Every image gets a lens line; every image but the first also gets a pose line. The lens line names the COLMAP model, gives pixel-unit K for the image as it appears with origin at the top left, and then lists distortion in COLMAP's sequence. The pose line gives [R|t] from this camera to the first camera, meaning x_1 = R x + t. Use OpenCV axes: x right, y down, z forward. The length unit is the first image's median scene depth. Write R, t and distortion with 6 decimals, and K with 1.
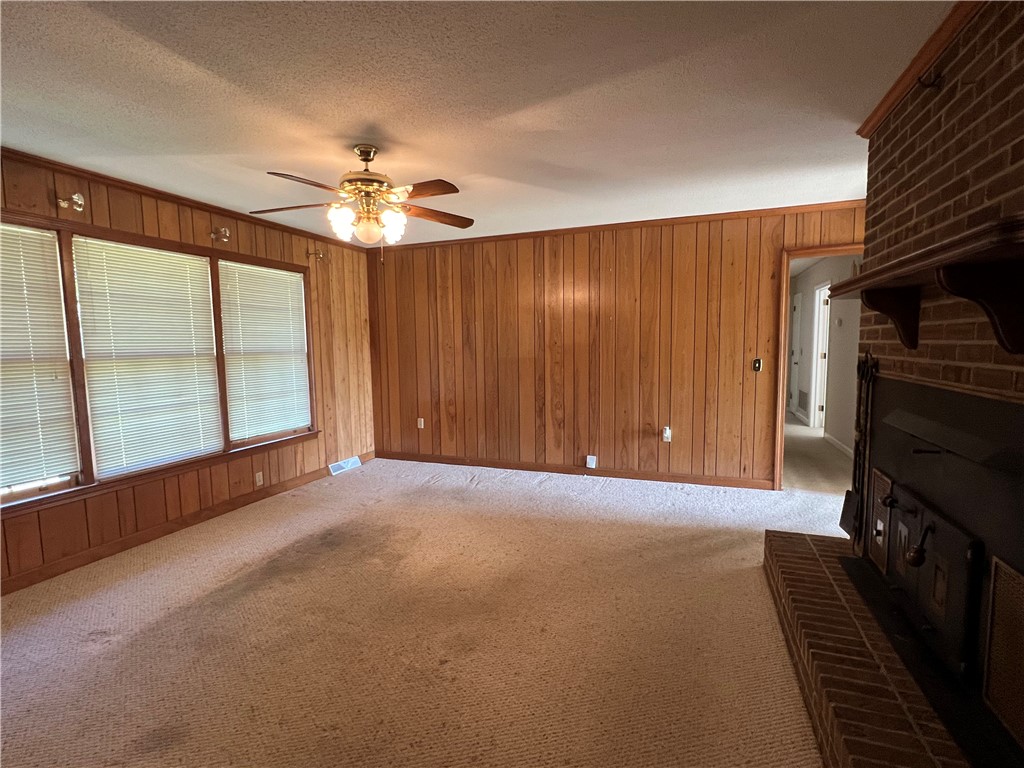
lens RADIAL K [[487.1, 0, 509.7], [0, 487.1, 390.4], [0, 0, 1]] dist [-0.001944, 0.000380]
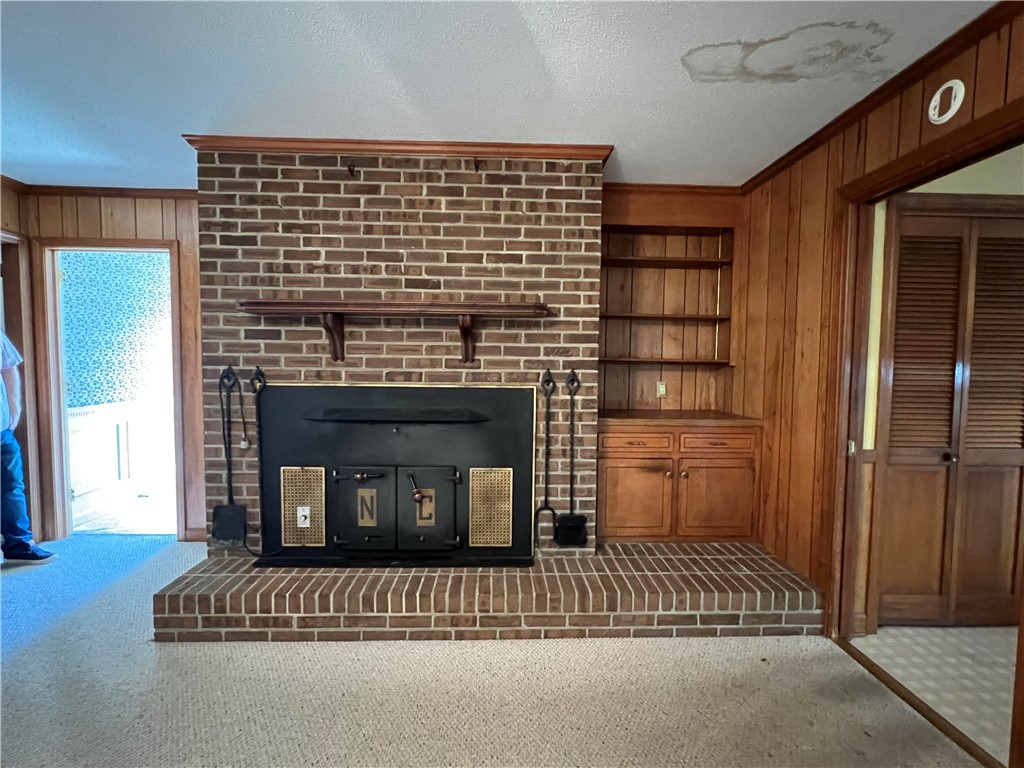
lens RADIAL K [[487.1, 0, 509.7], [0, 487.1, 390.4], [0, 0, 1]] dist [-0.001944, 0.000380]
pose [[-0.381823, -0.044806, 0.923149, -0.486277], [0.079702, 0.993507, 0.081187, -0.065447], [-0.920792, 0.104576, -0.375773, 0.928012]]
